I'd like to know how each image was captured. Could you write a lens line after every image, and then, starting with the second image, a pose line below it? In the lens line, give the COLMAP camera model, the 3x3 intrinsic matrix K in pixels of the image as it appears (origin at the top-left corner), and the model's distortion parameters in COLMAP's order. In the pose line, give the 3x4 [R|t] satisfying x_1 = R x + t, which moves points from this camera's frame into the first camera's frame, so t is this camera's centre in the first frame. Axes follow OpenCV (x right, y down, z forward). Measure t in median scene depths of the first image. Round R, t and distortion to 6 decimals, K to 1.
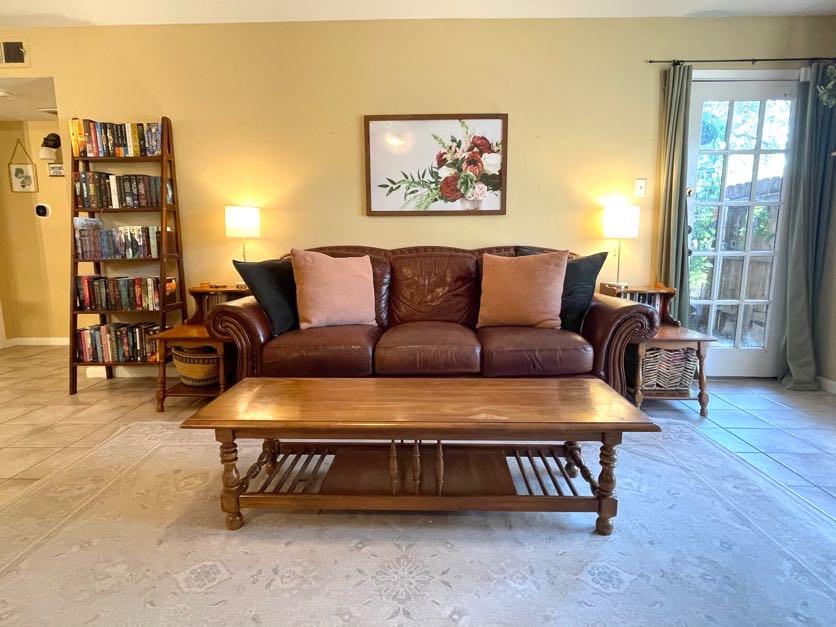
lens RADIAL K [[467.3, 0, 418.0], [0, 467.3, 313.5], [0, 0, 1]] dist [-0.003376, 0.003276]
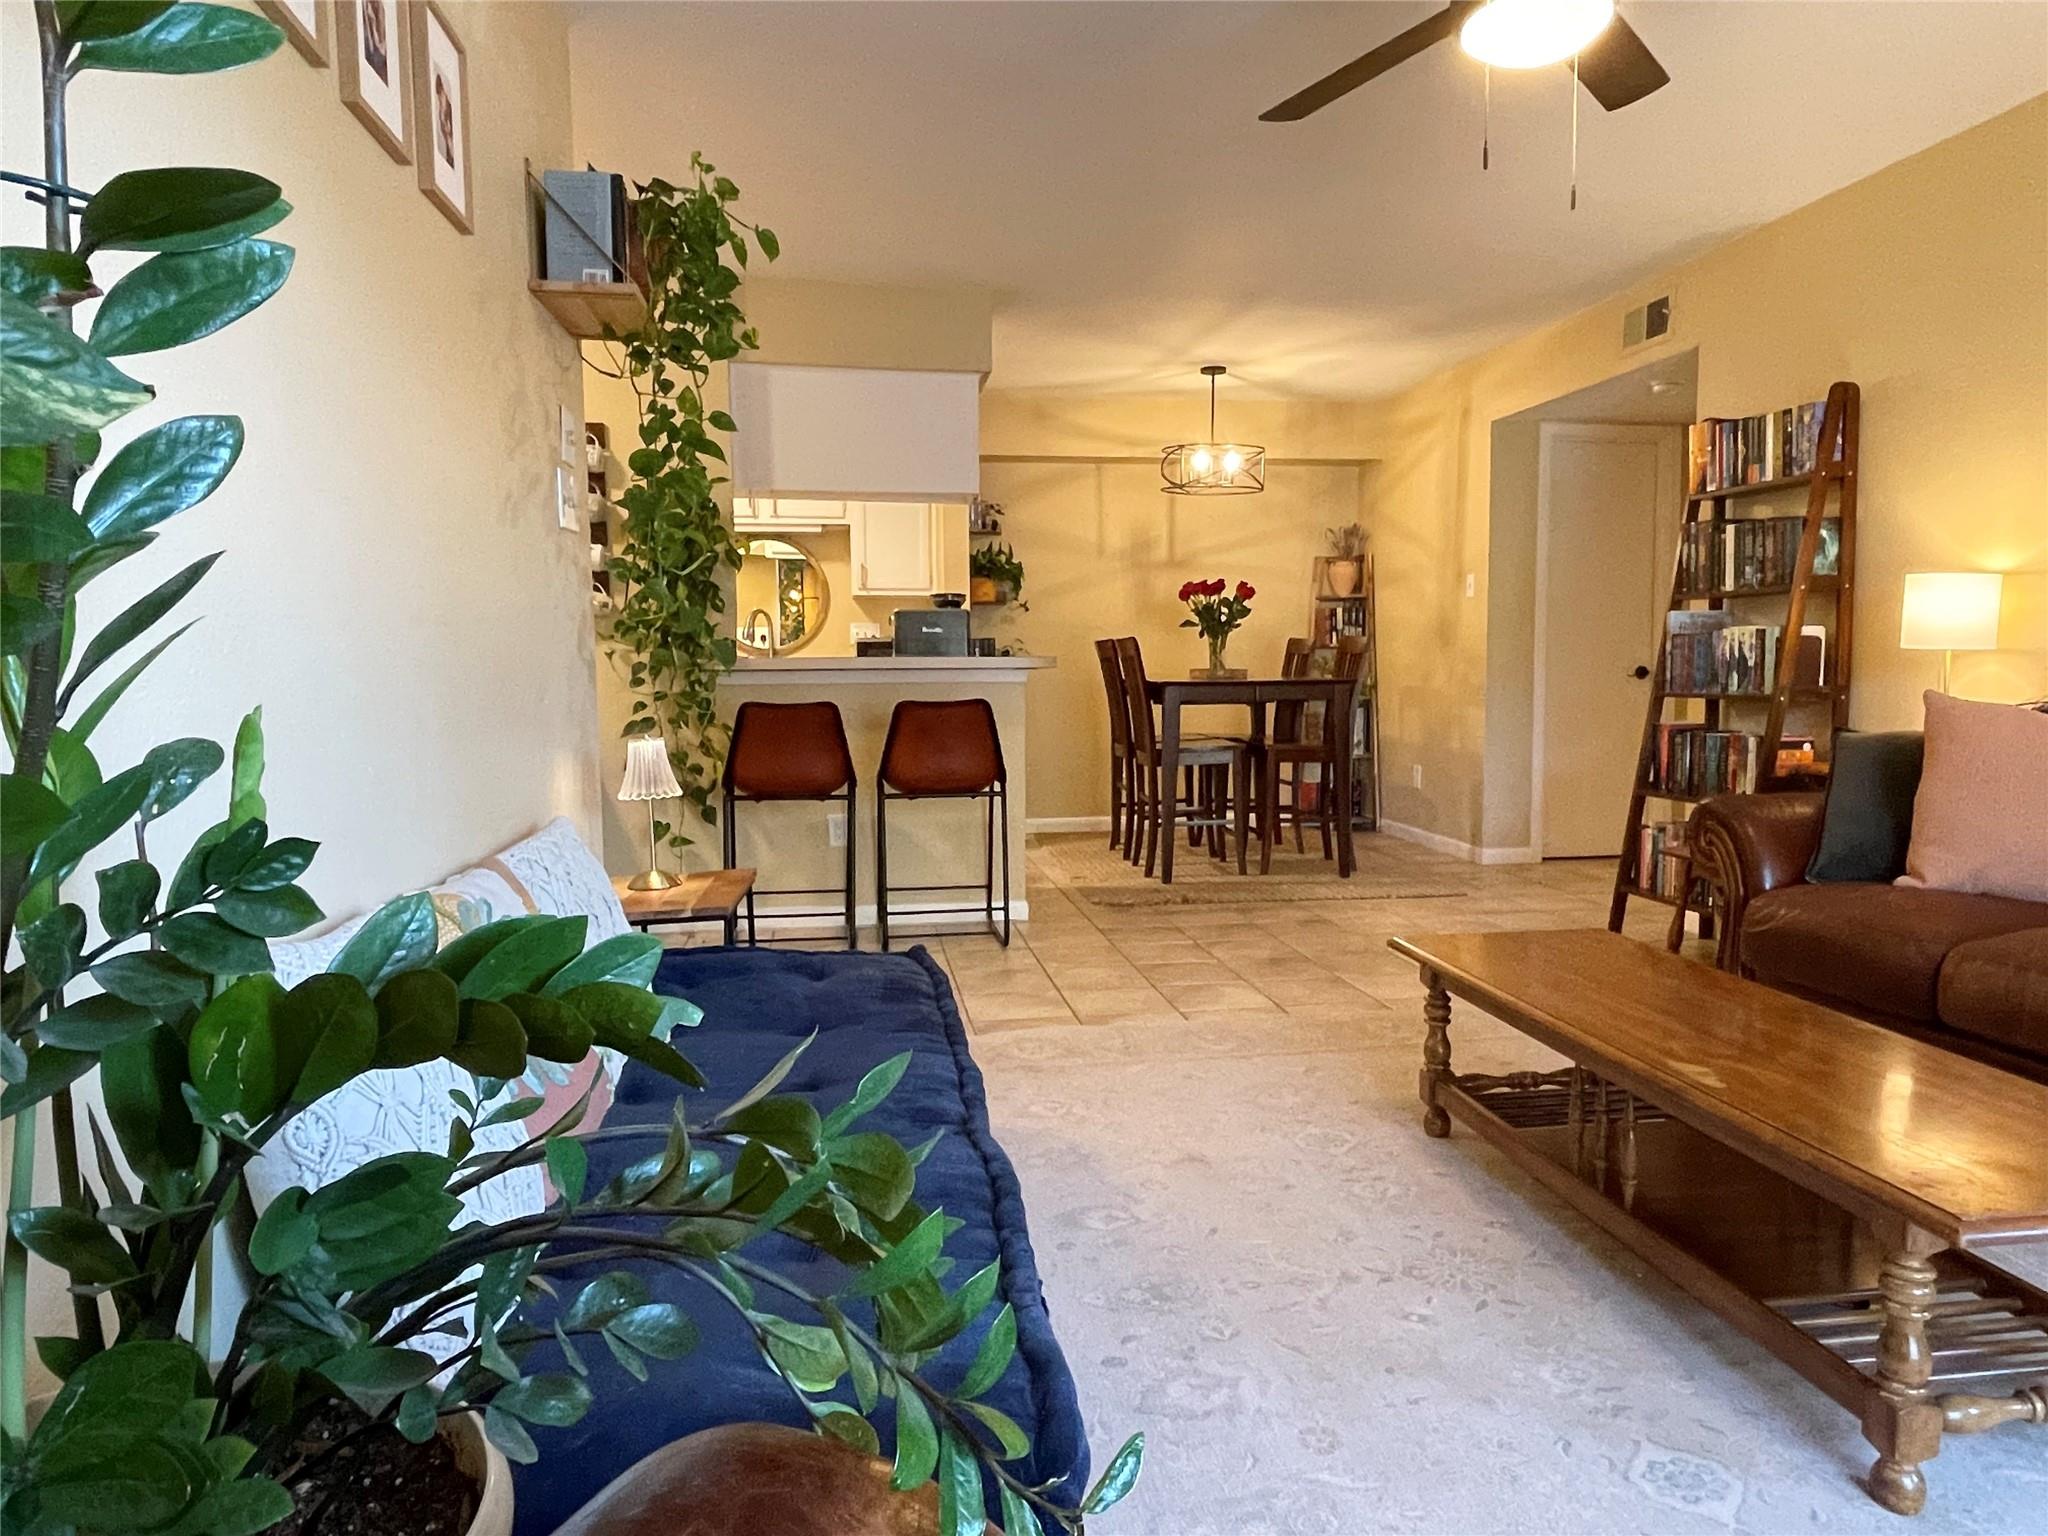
lens RADIAL K [[1333.2, 0, 1024.0], [0, 1333.2, 768.0], [0, 0, 1]] dist [-0.001962, -0.001901]
pose [[0.167060, 0.085899, -0.982198, 0.616411], [-0.137393, 0.988506, 0.063082, -0.027936], [0.976327, 0.124409, 0.176941, 0.054607]]
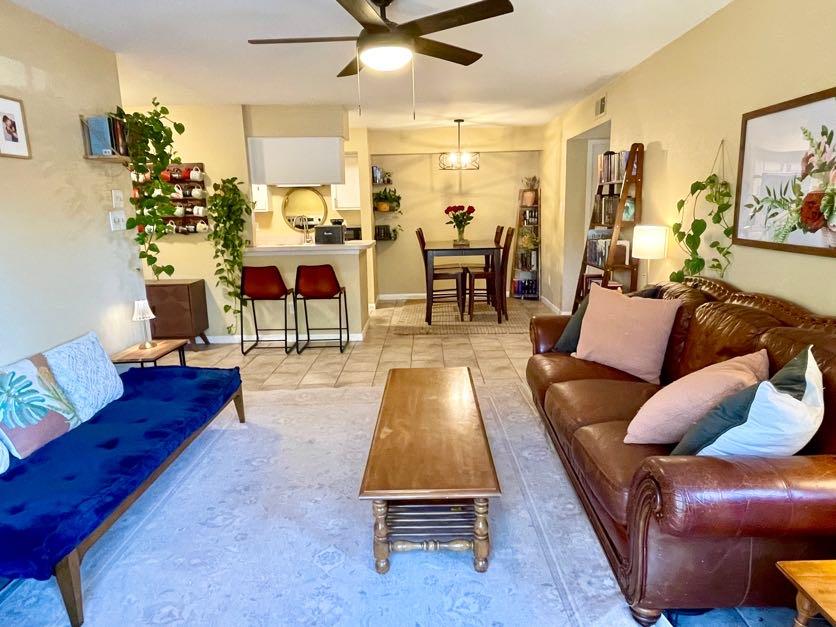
lens RADIAL K [[545.1, 0, 419.2], [0, 545.1, 305.8], [0, 0, 1]] dist [-0.003090, -0.001517]
pose [[0.018520, 0.187088, -0.982169, 0.807683], [-0.123337, 0.975262, 0.183446, -0.218383], [0.992192, 0.117740, 0.041137, 0.480916]]
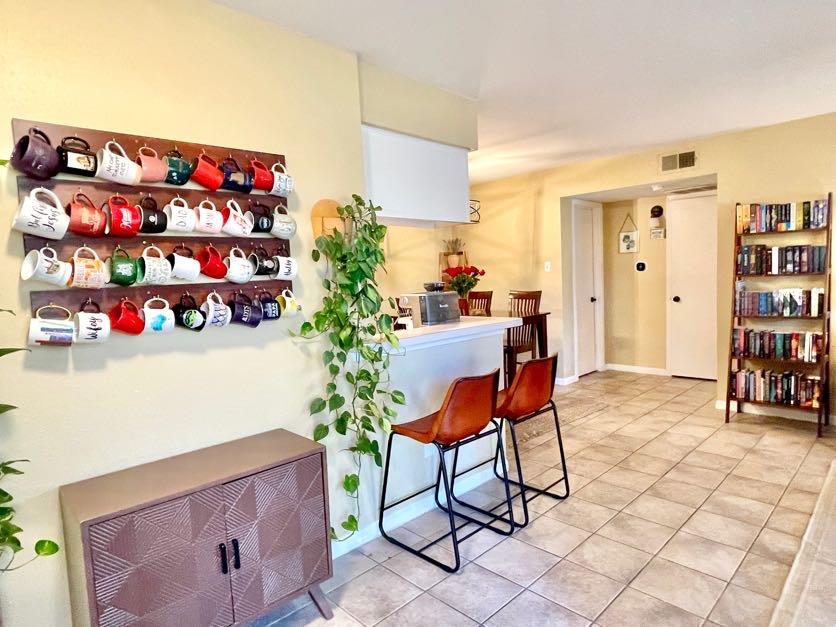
lens RADIAL K [[499.6, 0, 418.0], [0, 499.6, 313.5], [0, 0, 1]] dist [-0.005381, -0.000854]
pose [[0.713737, 0.031752, -0.699694, -0.403031], [-0.061987, 0.997916, -0.017947, -0.043784], [0.697666, 0.056181, 0.714217, -0.547788]]
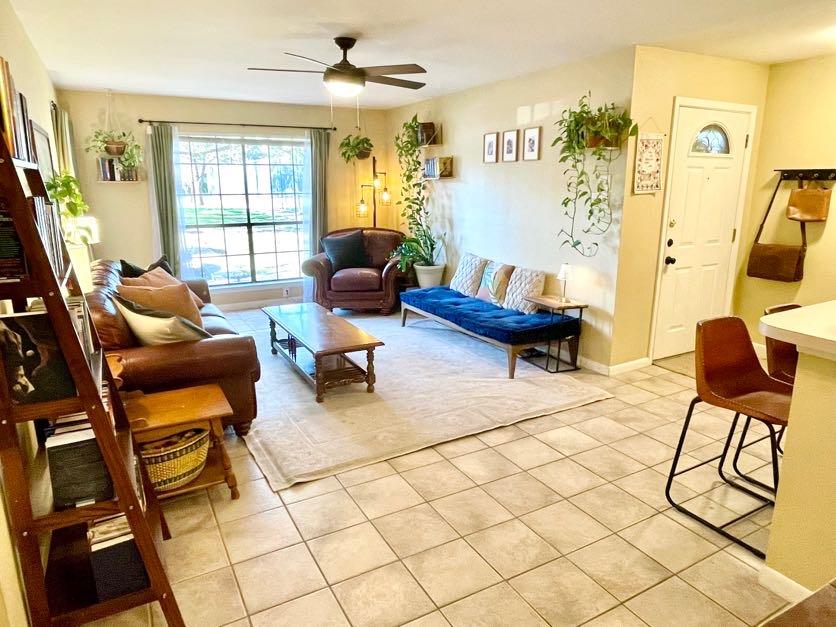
lens RADIAL K [[544.2, 0, 418.0], [0, 544.2, 313.5], [0, 0, 1]] dist [-0.001962, -0.001901]
pose [[-0.508051, -0.193378, 0.839339, -1.291677], [0.131717, 0.945567, 0.297581, -0.302576], [-0.851196, 0.261742, -0.454924, 0.955496]]
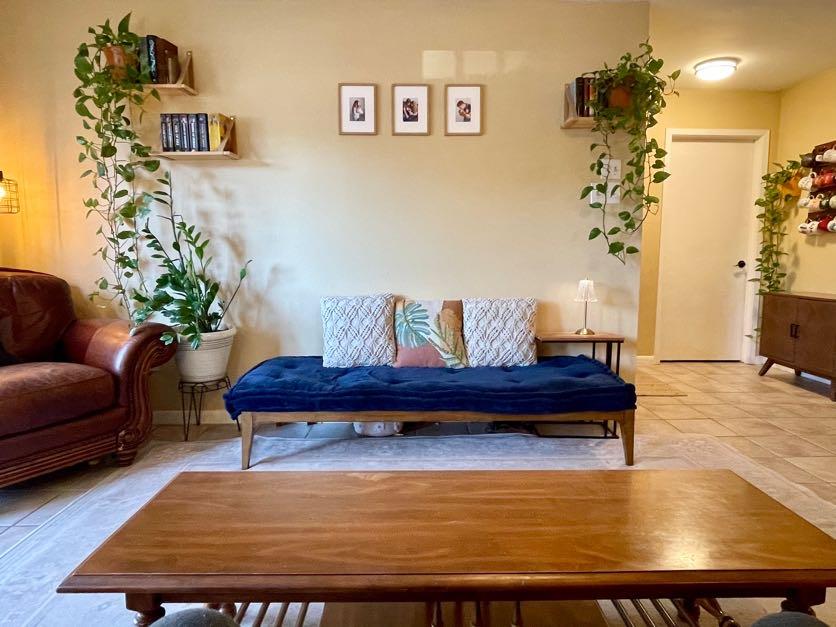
lens RADIAL K [[535.5, 0, 418.0], [0, 535.5, 313.5], [0, 0, 1]] dist [-0.002828, -0.001323]
pose [[-0.999003, 0.009555, -0.043616, 0.055772], [-0.002050, 0.965986, 0.258586, -0.148564], [0.044603, 0.258417, -0.965003, 0.895799]]
